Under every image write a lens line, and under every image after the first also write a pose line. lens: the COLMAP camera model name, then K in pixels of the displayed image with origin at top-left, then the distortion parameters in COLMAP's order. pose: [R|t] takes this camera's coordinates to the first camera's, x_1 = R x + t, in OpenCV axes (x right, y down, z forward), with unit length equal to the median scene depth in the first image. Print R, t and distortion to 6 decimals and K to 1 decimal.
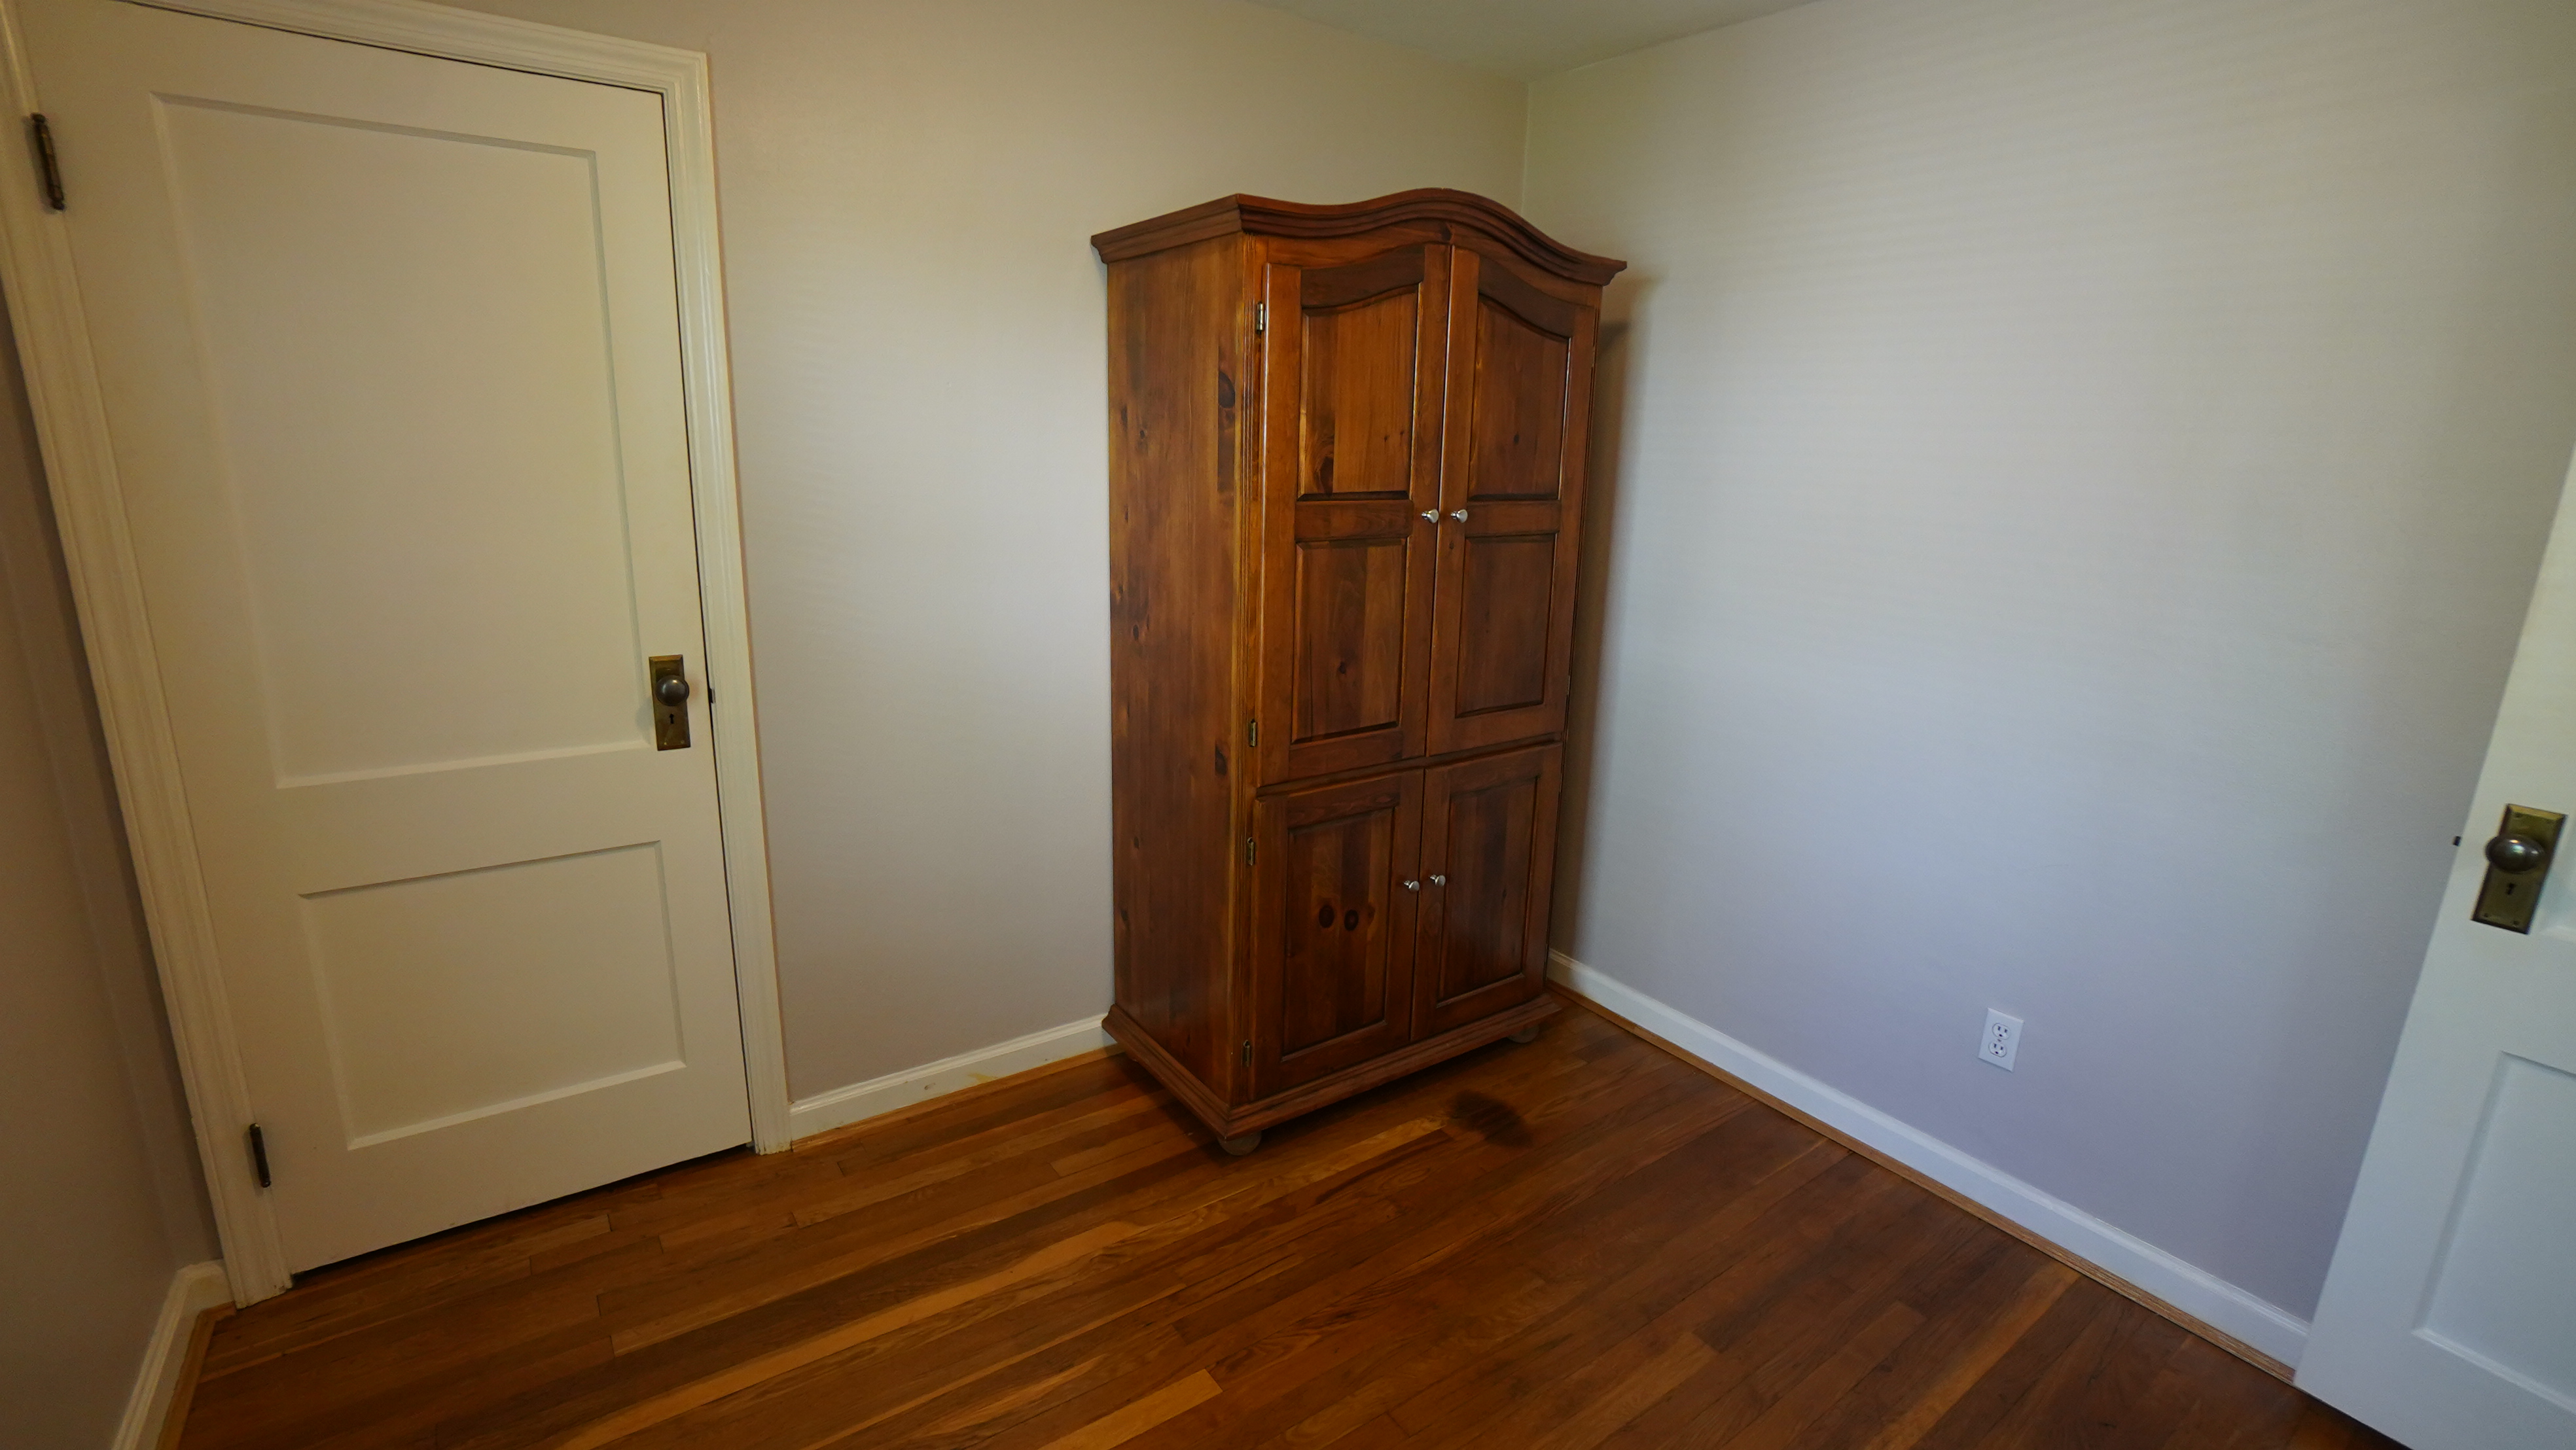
lens RADIAL K [[1142.0, 0, 1277.3], [0, 1142.0, 727.6], [0, 0, 1]] dist [-0.060005, 0.024341]
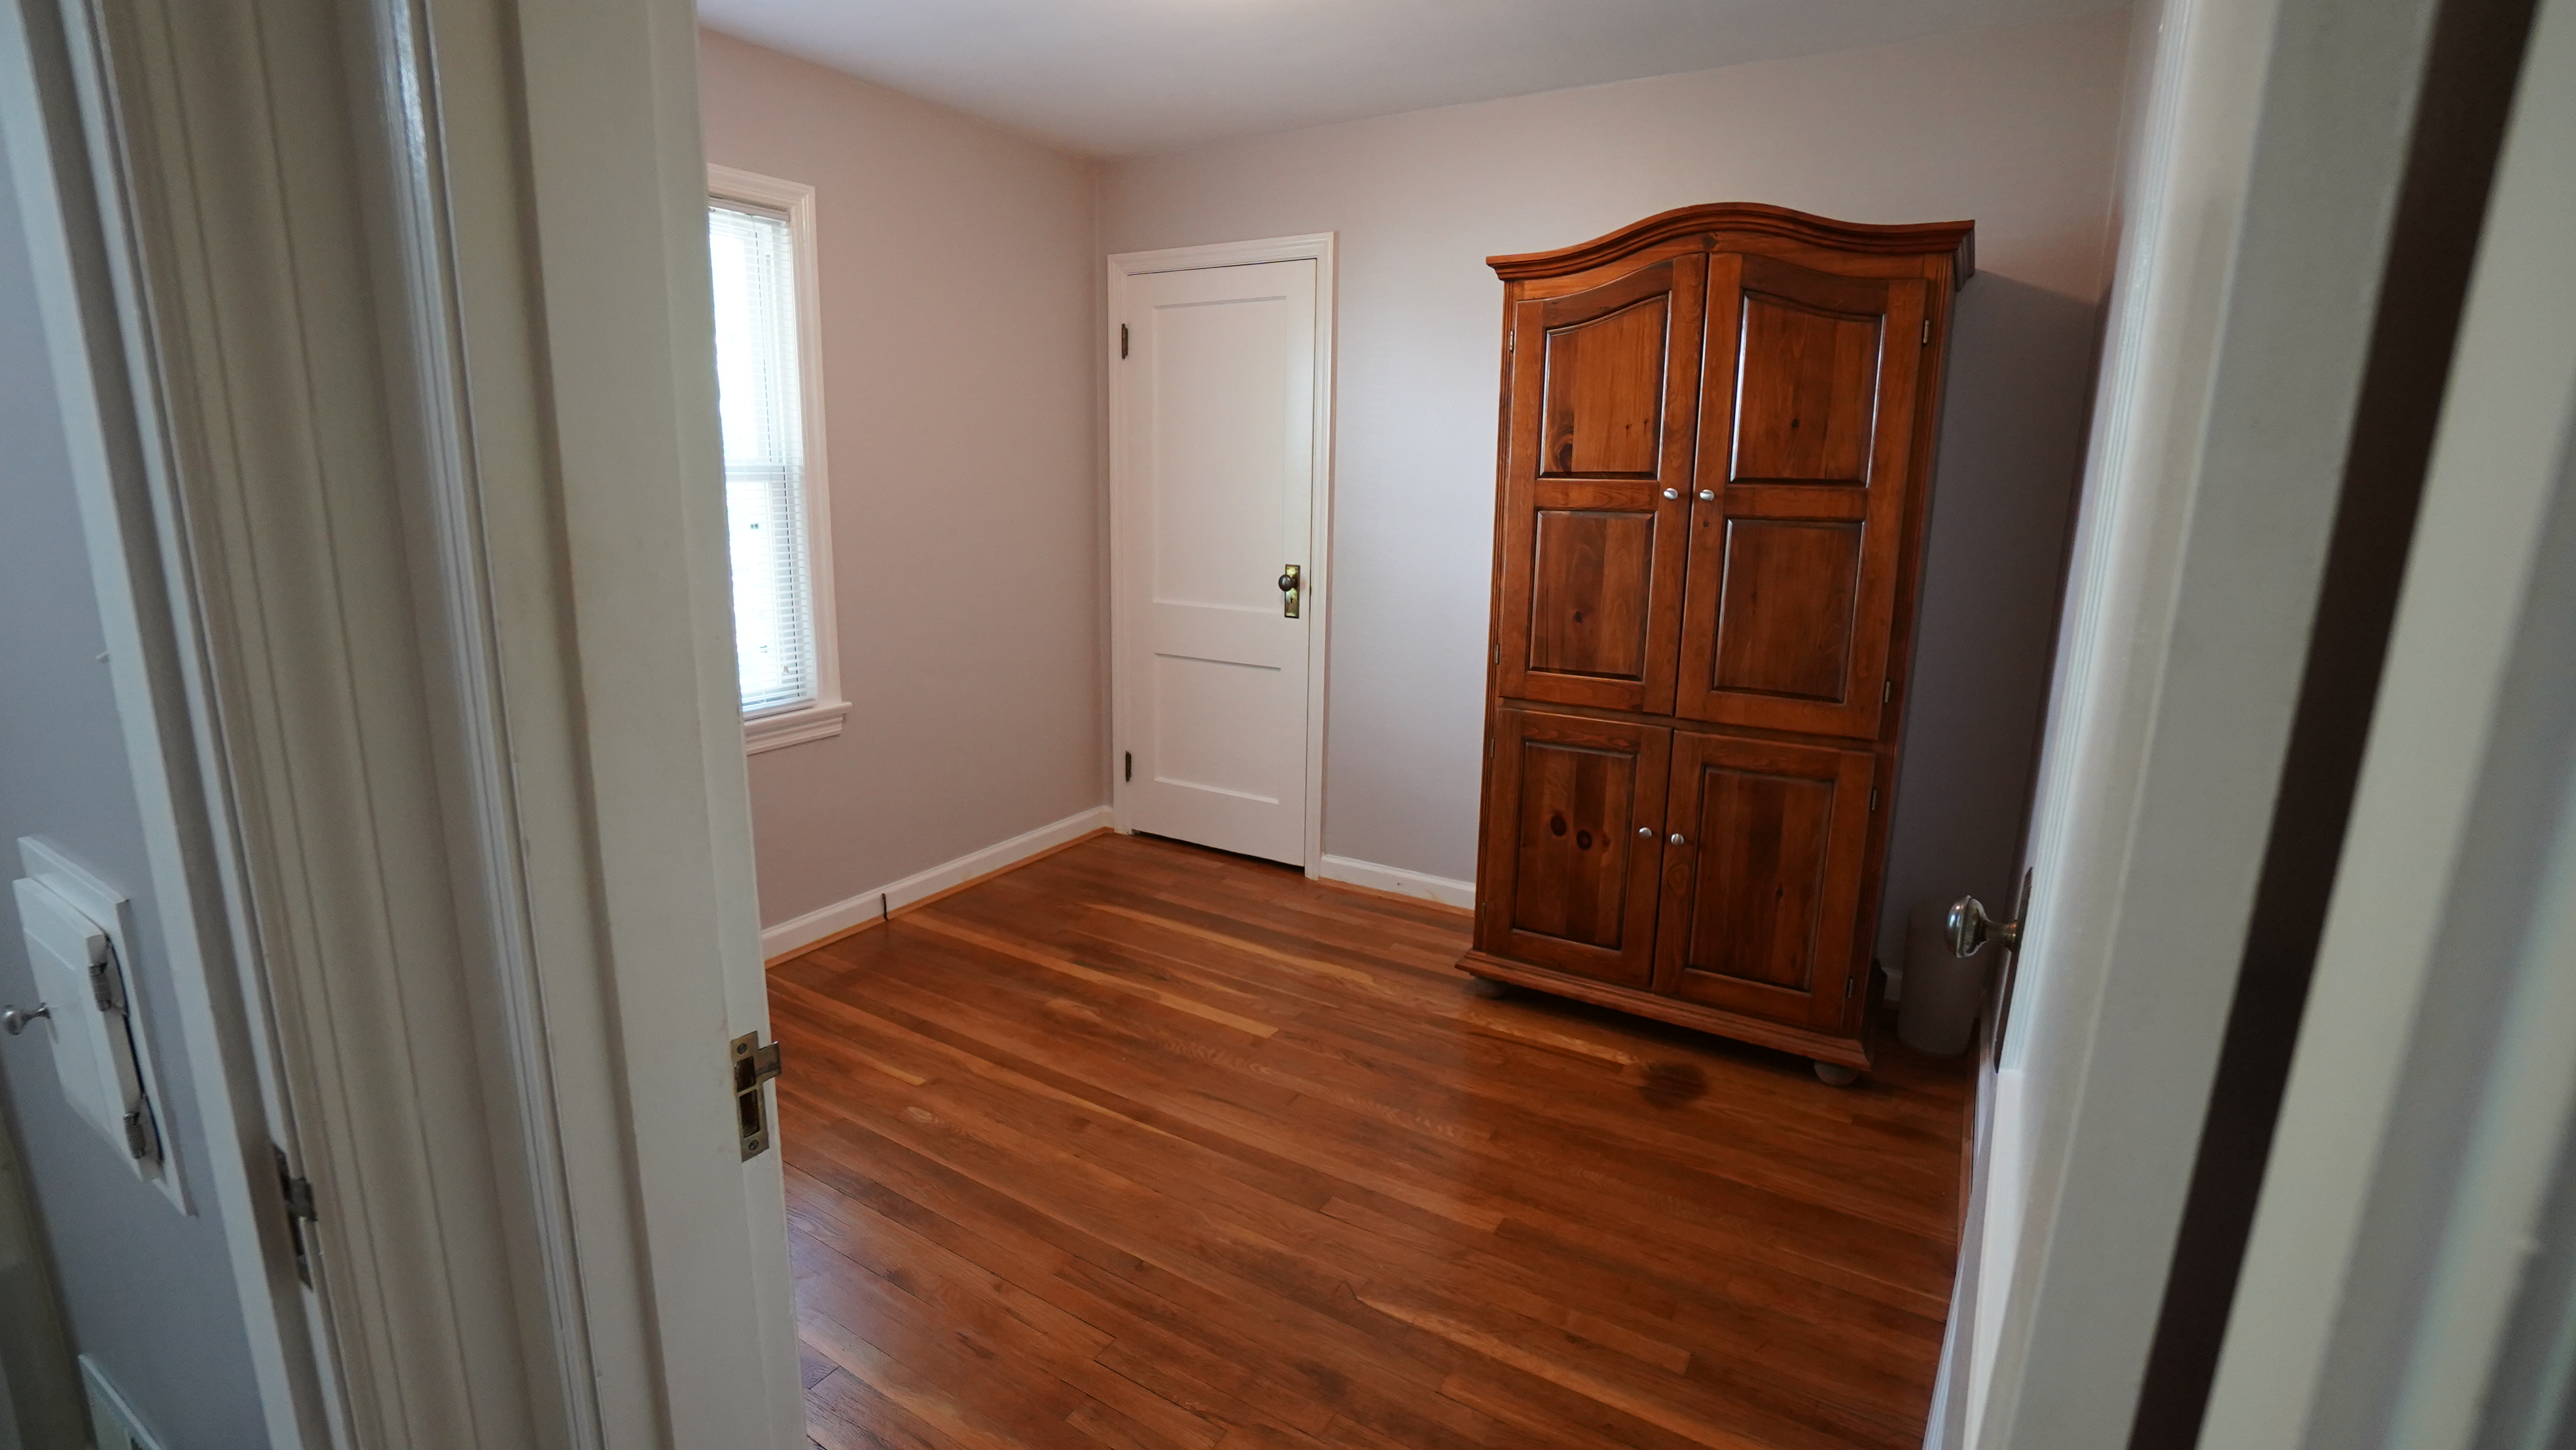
lens RADIAL K [[1142.0, 0, 1277.3], [0, 1142.0, 727.6], [0, 0, 1]] dist [-0.060005, 0.024341]
pose [[0.394602, 0.177725, -0.901500, 1.040606], [-0.230904, 0.968812, 0.089924, 0.027081], [0.889366, 0.172676, 0.423333, 0.221676]]
